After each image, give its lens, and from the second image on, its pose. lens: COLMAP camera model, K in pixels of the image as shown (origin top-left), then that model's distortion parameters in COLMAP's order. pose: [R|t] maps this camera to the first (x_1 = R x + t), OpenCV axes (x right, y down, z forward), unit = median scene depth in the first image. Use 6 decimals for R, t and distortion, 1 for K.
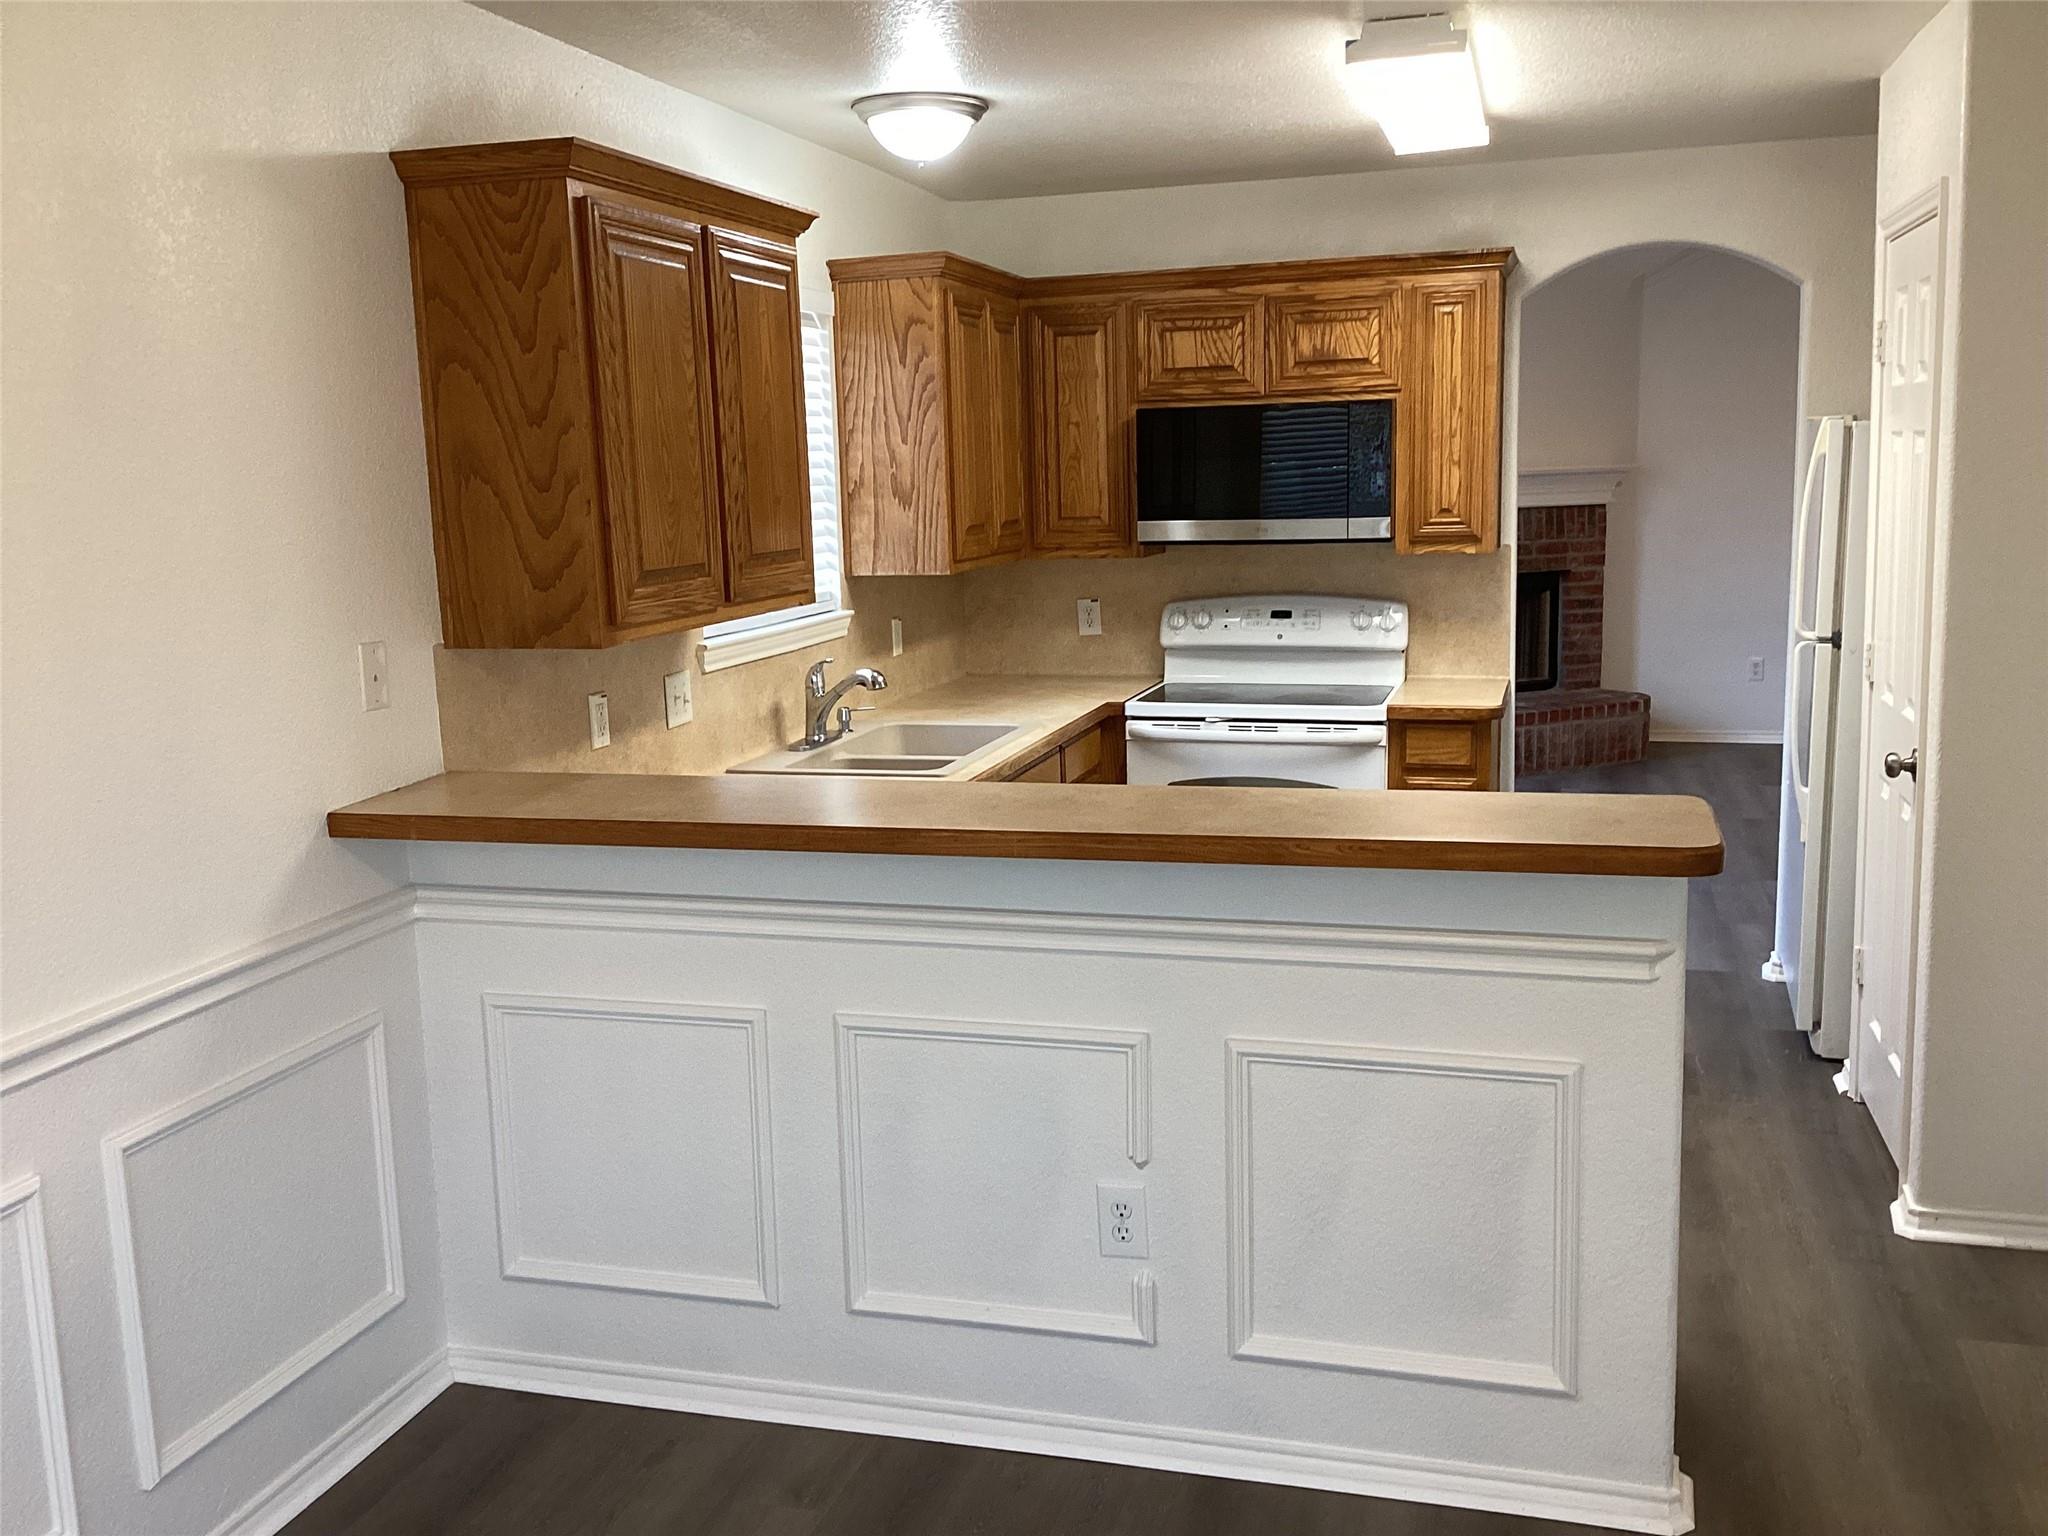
lens RADIAL K [[1848.3, 0, 1023.7], [0, 1848.3, 785.0], [0, 0, 1]] dist [0.081001, -0.146746]
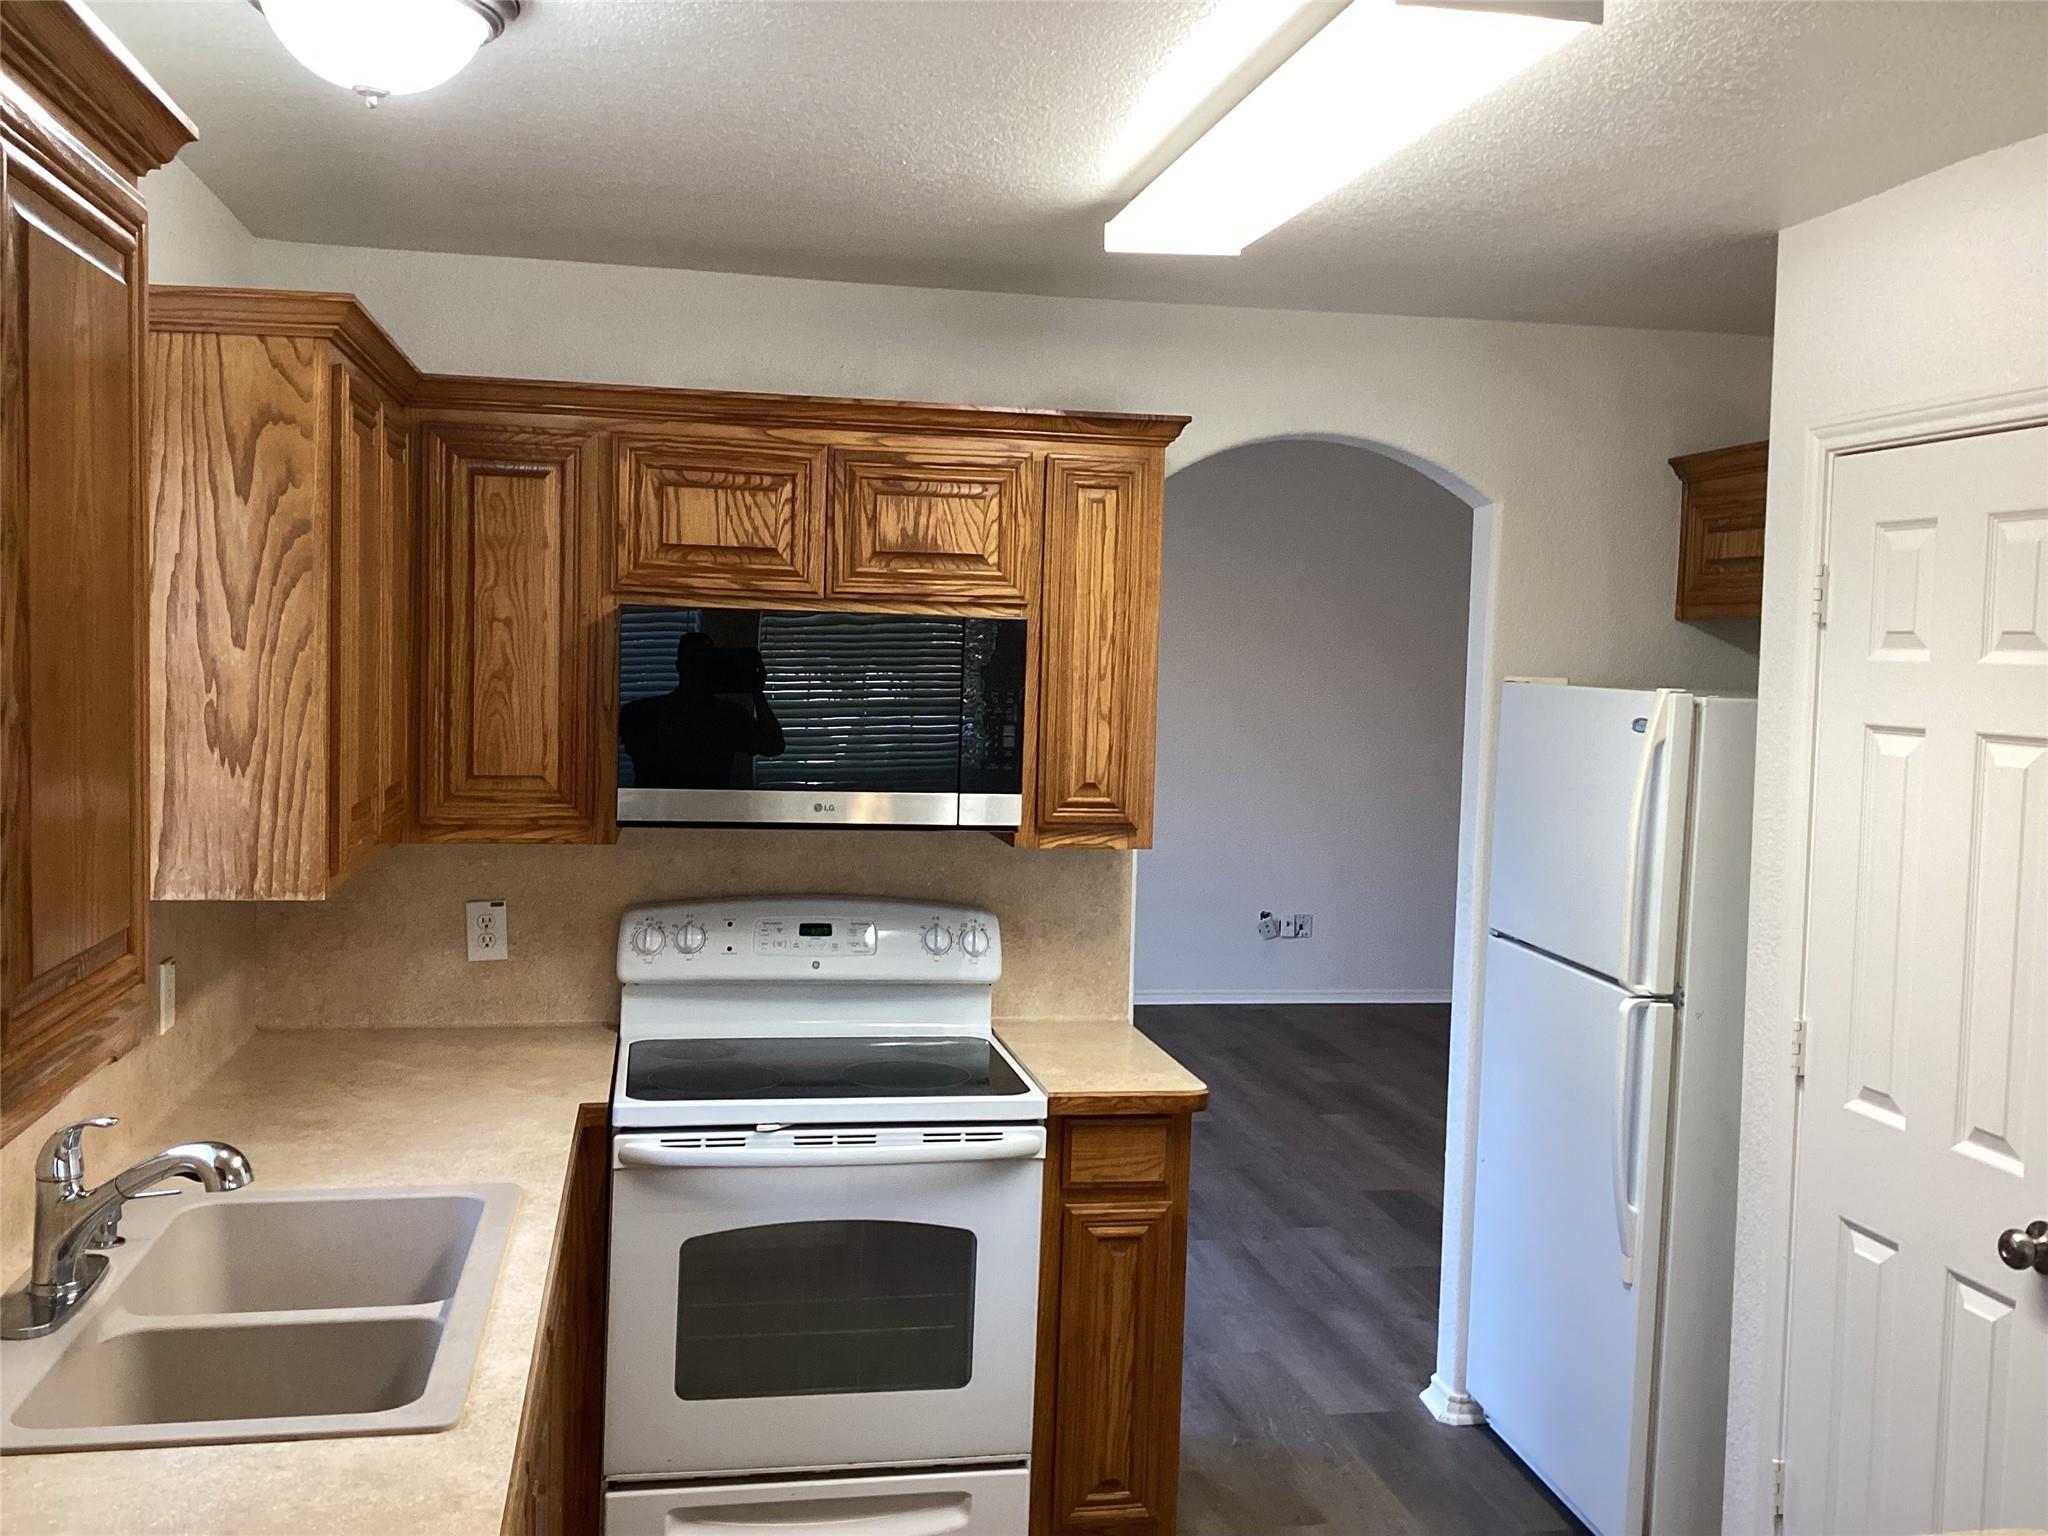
lens RADIAL K [[1848.3, 0, 1036.4], [0, 1848.3, 750.1], [0, 0, 1]] dist [0.081001, -0.146746]
pose [[0.885584, 0.028728, 0.463589, -0.100181], [0.025673, 0.993532, -0.110612, -0.086498], [-0.463769, 0.109858, 0.879119, 0.415641]]
